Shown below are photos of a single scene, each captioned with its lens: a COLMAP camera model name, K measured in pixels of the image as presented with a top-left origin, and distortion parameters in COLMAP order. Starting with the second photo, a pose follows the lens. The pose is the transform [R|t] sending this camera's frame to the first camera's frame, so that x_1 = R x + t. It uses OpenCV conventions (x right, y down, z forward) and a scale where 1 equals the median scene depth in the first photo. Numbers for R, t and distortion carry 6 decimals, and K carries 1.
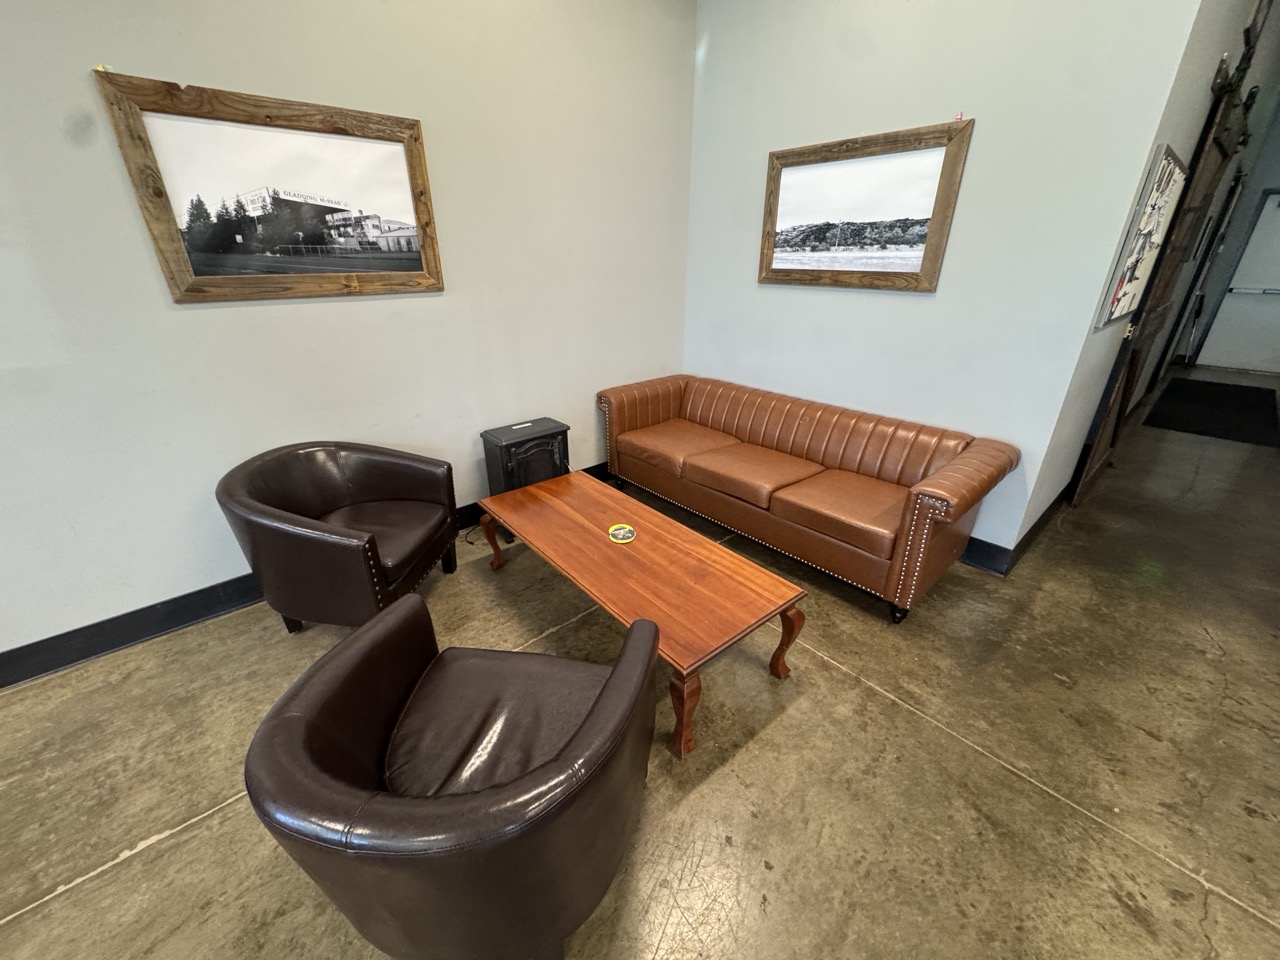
lens RADIAL K [[508.5, 0, 641.2], [0, 508.5, 477.7], [0, 0, 1]] dist [-0.003229, 0.000723]
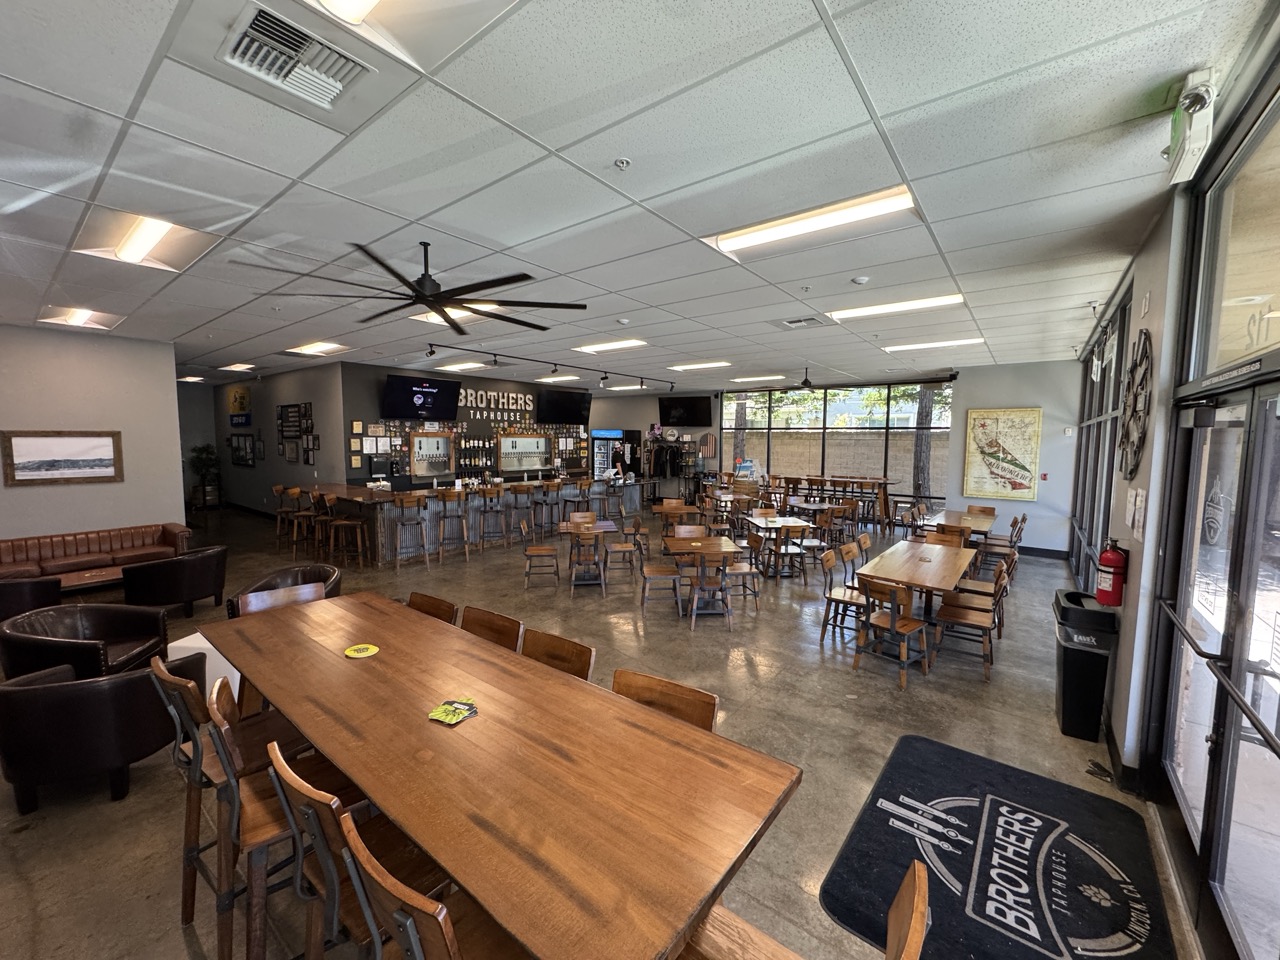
lens RADIAL K [[508.5, 0, 640.5], [0, 508.5, 476.4], [0, 0, 1]] dist [-0.003229, 0.000723]
pose [[-0.182388, -0.080292, 0.979943, -2.825486], [0.393916, 0.907210, 0.147648, 0.343210], [-0.900869, 0.412945, -0.133836, -1.287219]]
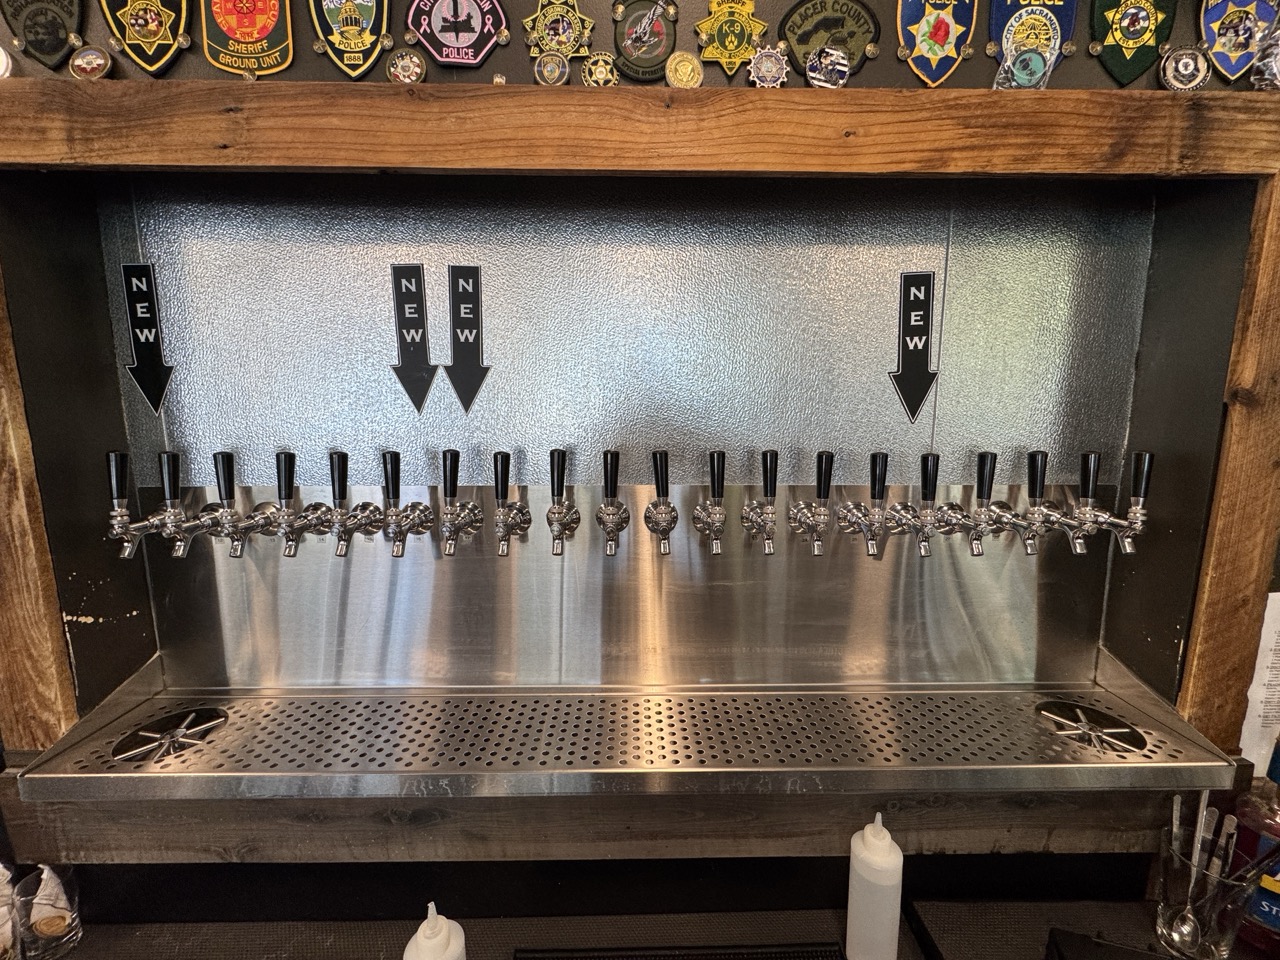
lens RADIAL K [[508.5, 0, 638.7], [0, 508.5, 481.3], [0, 0, 1]] dist [-0.003229, 0.000723]
pose [[0.652917, -0.113151, 0.748930, 2.300308], [0.310916, 0.941672, -0.128785, 0.479088], [-0.690674, 0.316940, 0.650014, -1.225159]]
